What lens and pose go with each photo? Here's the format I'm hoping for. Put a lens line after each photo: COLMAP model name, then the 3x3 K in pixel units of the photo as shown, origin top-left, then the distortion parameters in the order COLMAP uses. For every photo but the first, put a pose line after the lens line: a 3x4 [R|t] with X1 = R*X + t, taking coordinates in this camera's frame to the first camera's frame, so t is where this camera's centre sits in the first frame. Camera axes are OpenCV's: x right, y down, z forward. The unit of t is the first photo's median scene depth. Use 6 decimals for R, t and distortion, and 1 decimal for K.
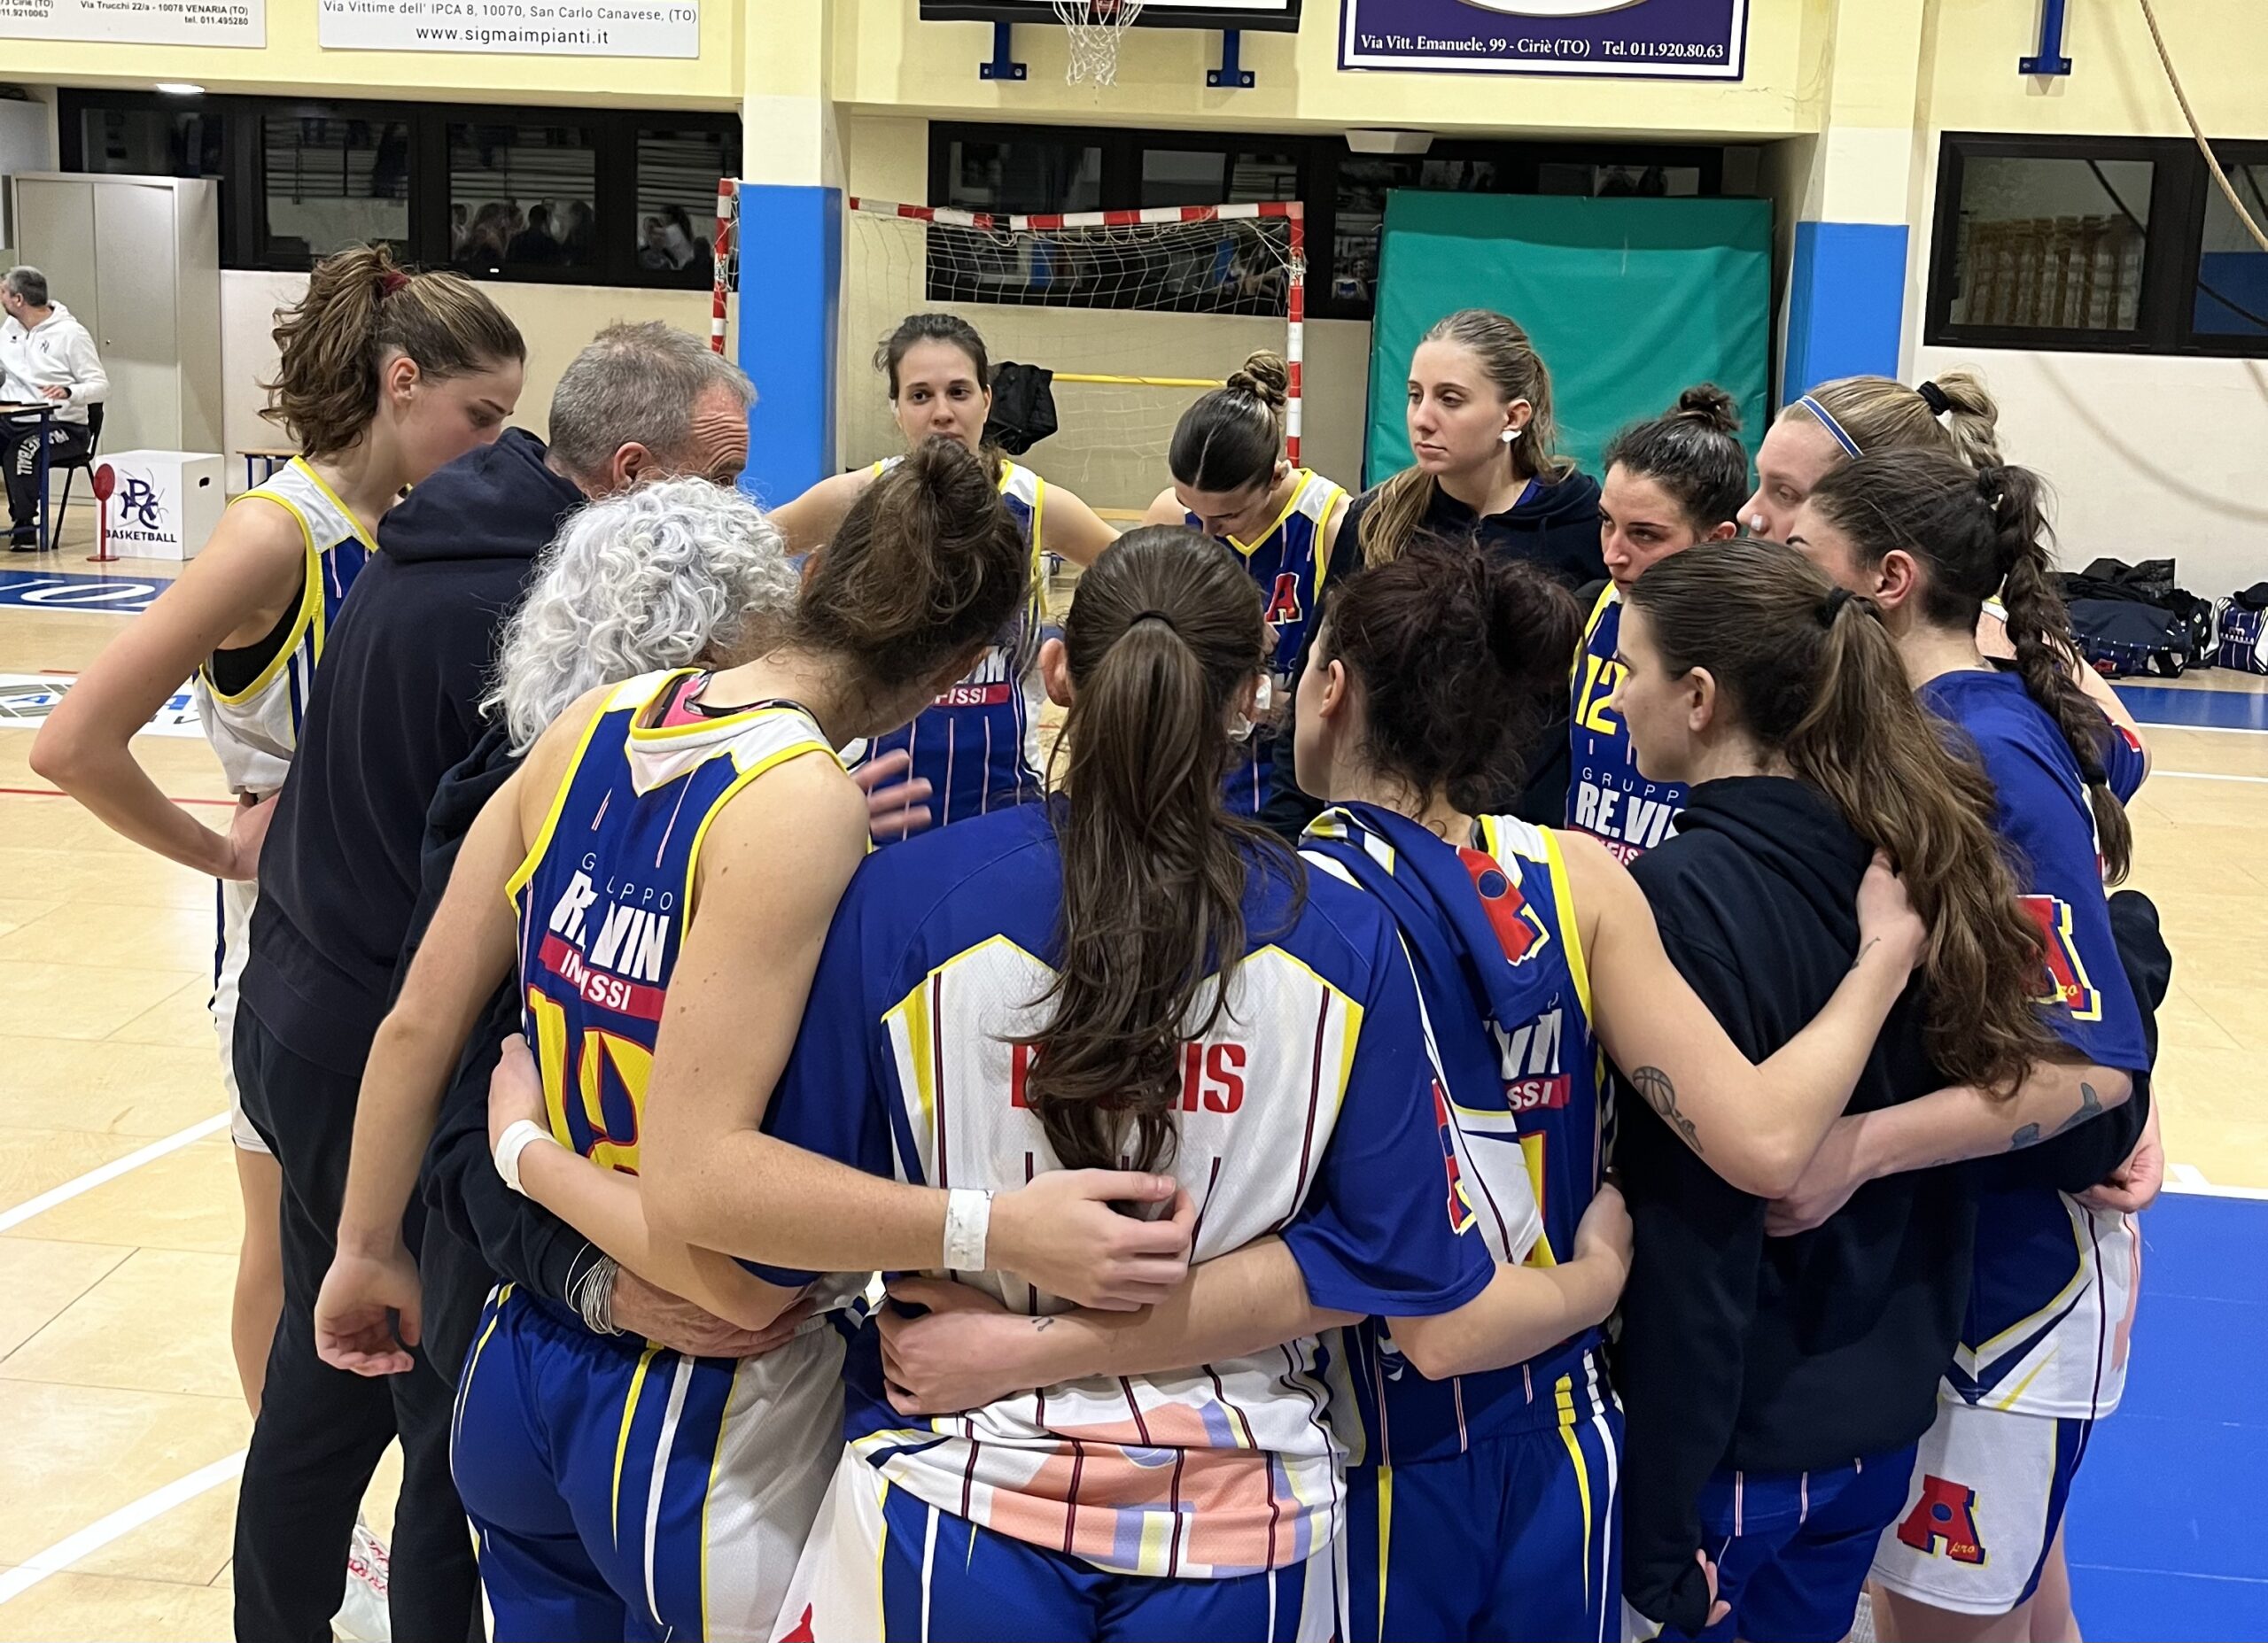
lens RADIAL K [[2251.4, 0, 1137.5], [0, 2251.4, 659.5], [0, 0, 1]] dist [0.071698, -0.141192]
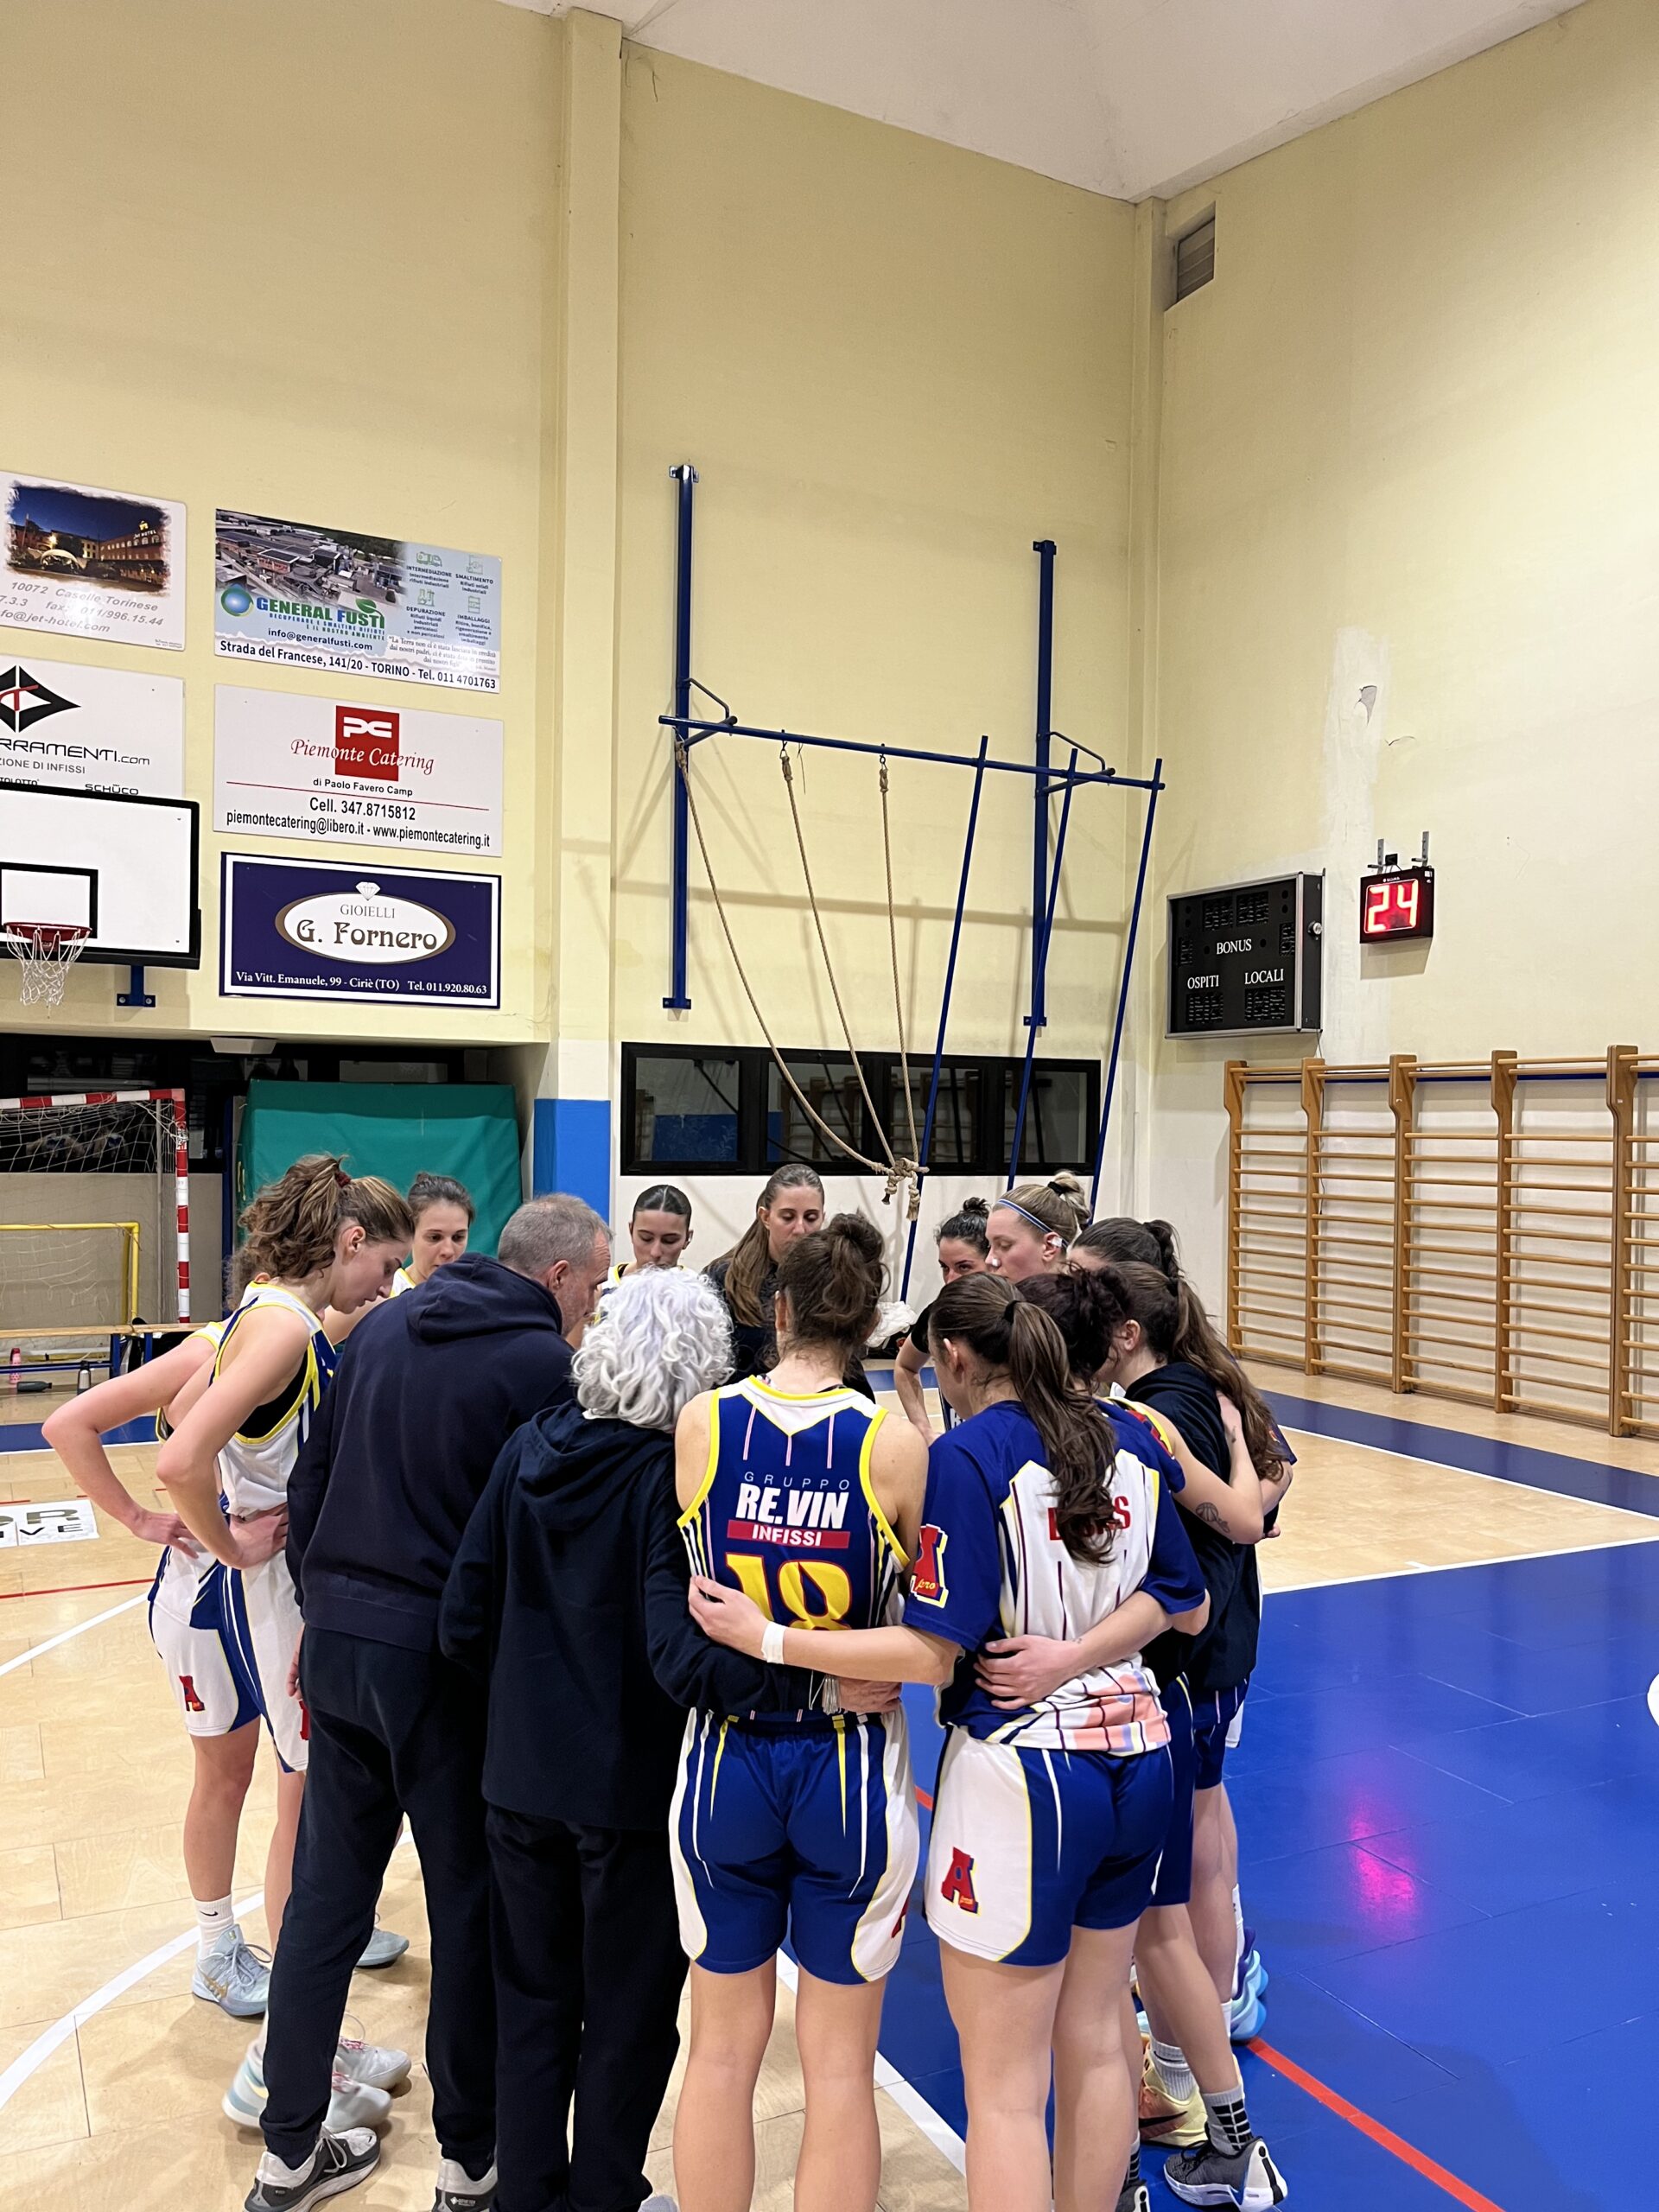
lens RADIAL K [[1699.9, 0, 824.4], [0, 1699.9, 1112.1], [0, 0, 1]] dist [0.035338, -0.007546]
pose [[0.832996, -0.021033, 0.552880, -0.184555], [0.118535, 0.982859, -0.141200, 0.000516], [-0.540433, 0.183155, 0.821210, -0.044840]]
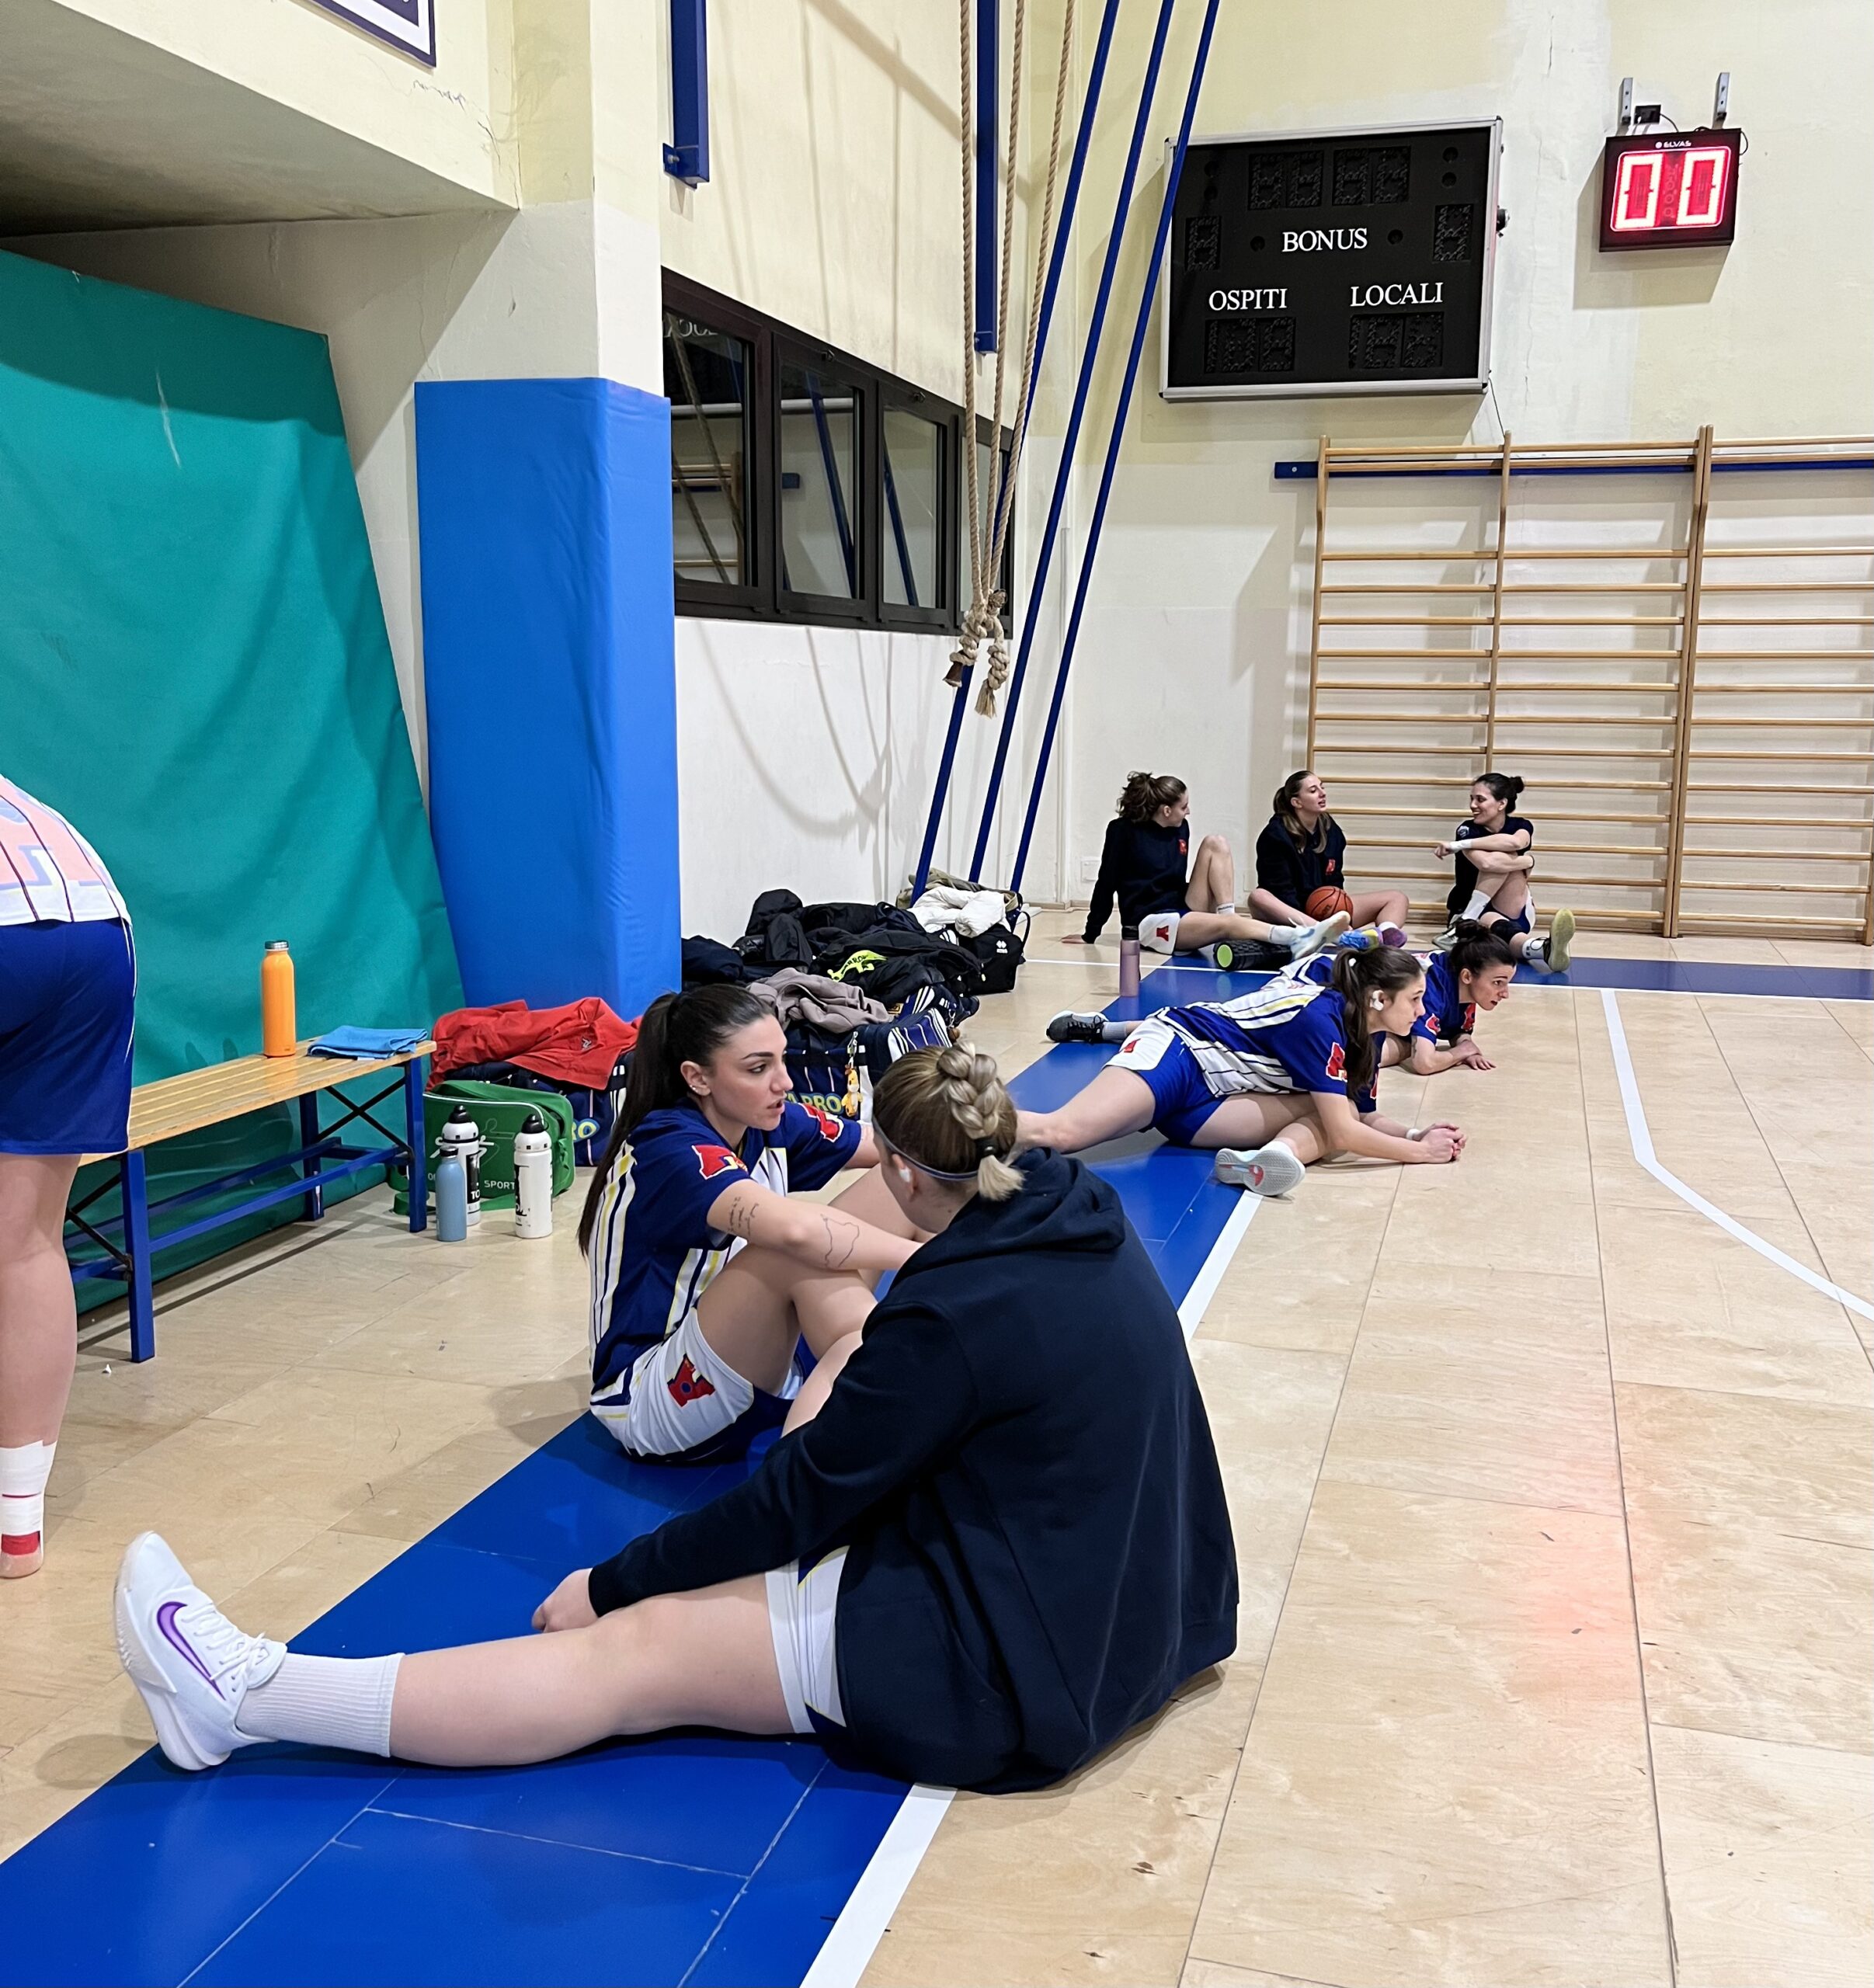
lens RADIAL K [[1939.0, 0, 944.7], [0, 1939.0, 992.1], [0, 0, 1]] dist [0.003301, -0.004569]
pose [[0.166344, -0.196974, 0.966194, -0.156355], [0.183838, 0.968861, 0.165868, -0.111022], [-0.968779, 0.150032, 0.197376, 0.836821]]
